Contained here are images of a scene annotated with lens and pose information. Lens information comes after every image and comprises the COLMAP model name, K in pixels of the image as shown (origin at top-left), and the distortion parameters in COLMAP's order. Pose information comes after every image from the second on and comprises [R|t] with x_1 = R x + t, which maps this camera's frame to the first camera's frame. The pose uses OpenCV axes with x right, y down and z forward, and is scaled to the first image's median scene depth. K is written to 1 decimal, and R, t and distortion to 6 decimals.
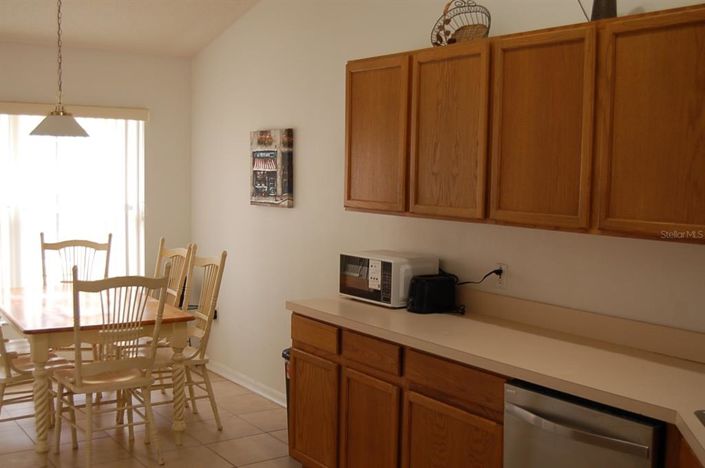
lens RADIAL K [[829.0, 0, 349.8], [0, 829.0, 246.5], [0, 0, 1]] dist [-0.061865, 0.002193]
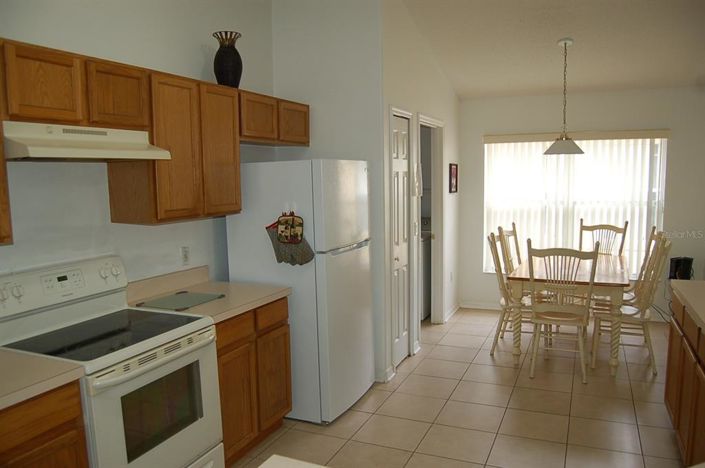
lens RADIAL K [[554.8, 0, 345.2], [0, 554.8, 248.8], [0, 0, 1]] dist [-0.095379, 0.041426]
pose [[0.524184, 0.081413, -0.847705, 0.303298], [-0.050878, 0.996636, 0.064255, -0.005467], [0.850084, 0.009448, 0.526563, 0.137406]]
